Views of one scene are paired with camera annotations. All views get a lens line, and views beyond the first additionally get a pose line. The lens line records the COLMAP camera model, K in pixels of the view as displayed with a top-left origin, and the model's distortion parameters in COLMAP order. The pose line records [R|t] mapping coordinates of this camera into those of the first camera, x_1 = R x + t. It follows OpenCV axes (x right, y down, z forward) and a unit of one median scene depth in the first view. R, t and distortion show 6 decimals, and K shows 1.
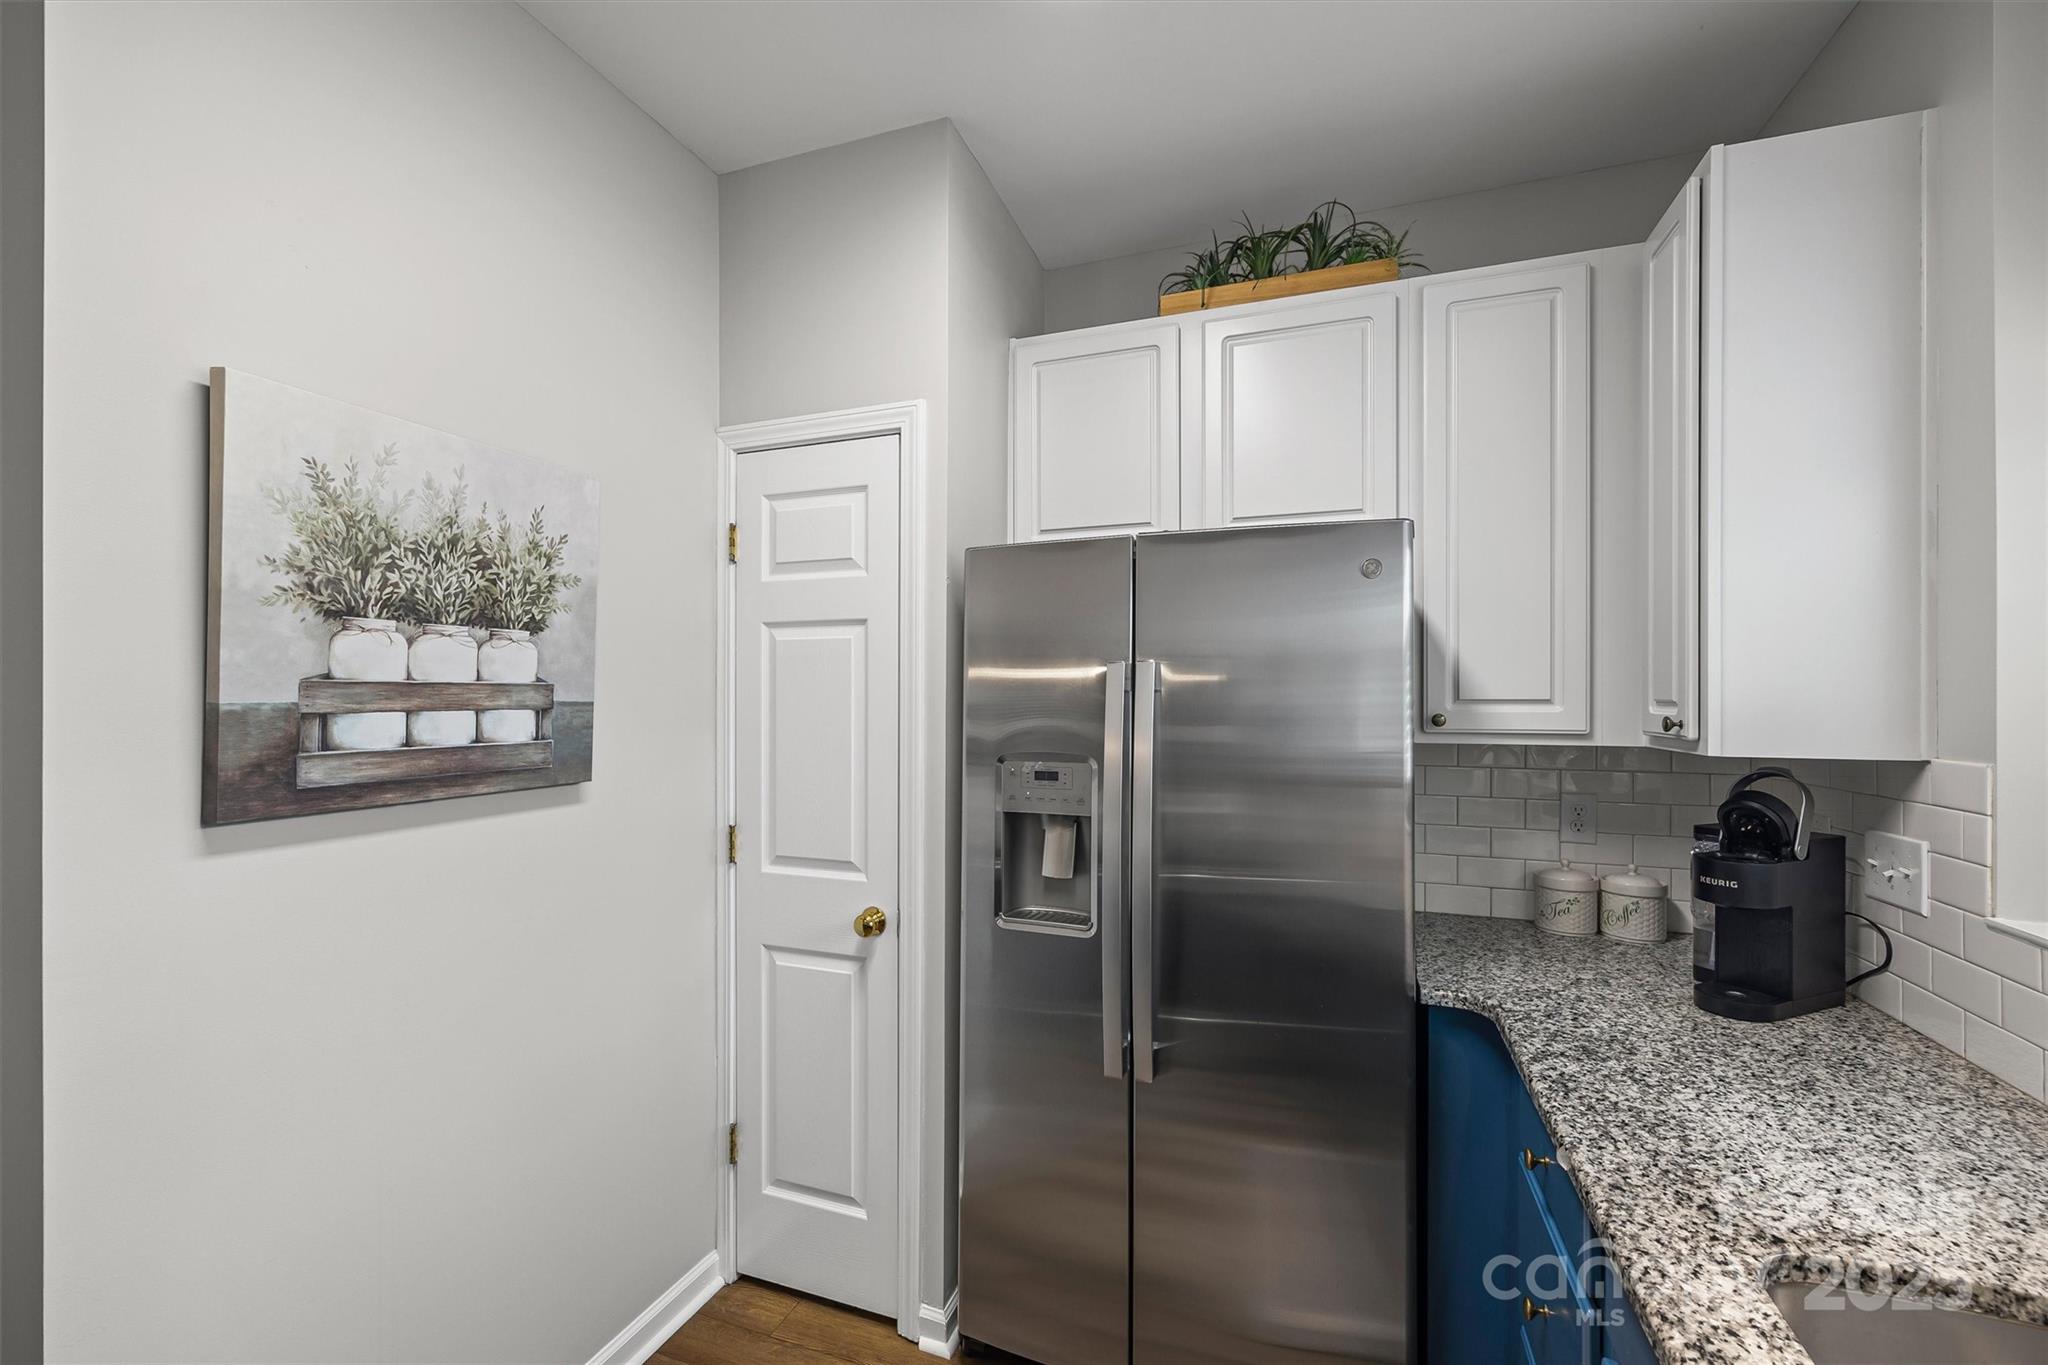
lens RADIAL K [[834.5, 0, 1026.5], [0, 834.5, 687.1], [0, 0, 1]] dist [-0.000123, -0.000036]
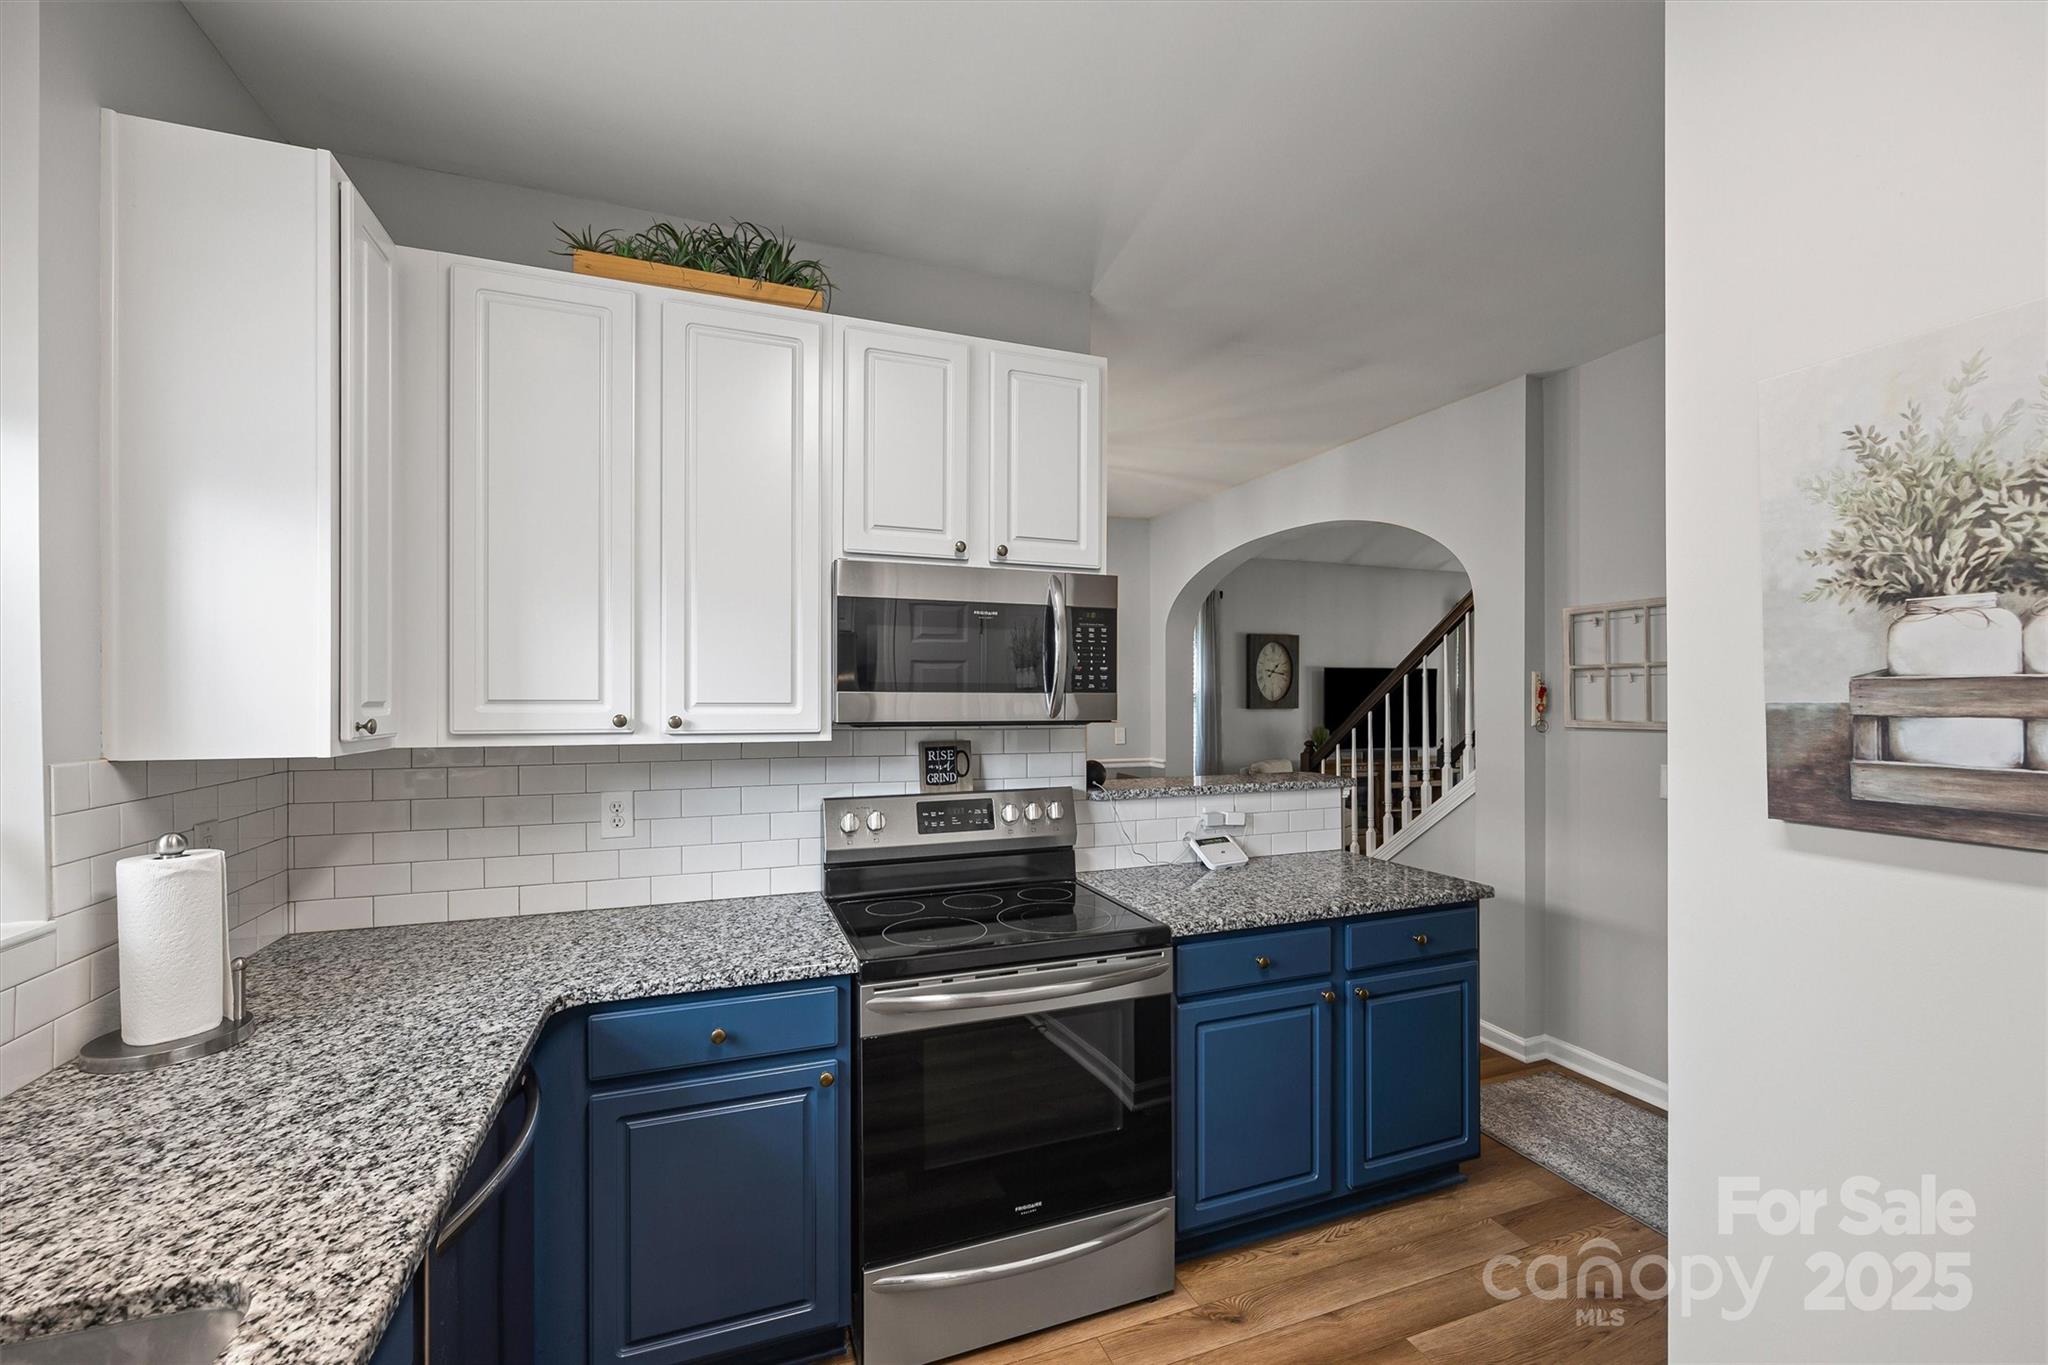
lens RADIAL K [[834.5, 0, 1026.5], [0, 834.5, 687.1], [0, 0, 1]] dist [-0.000123, -0.000036]
pose [[-0.756099, -0.004316, -0.654443, 0.371125], [0.007846, 0.999847, -0.015659, 0.008011], [0.654411, -0.016975, -0.755949, 1.050079]]
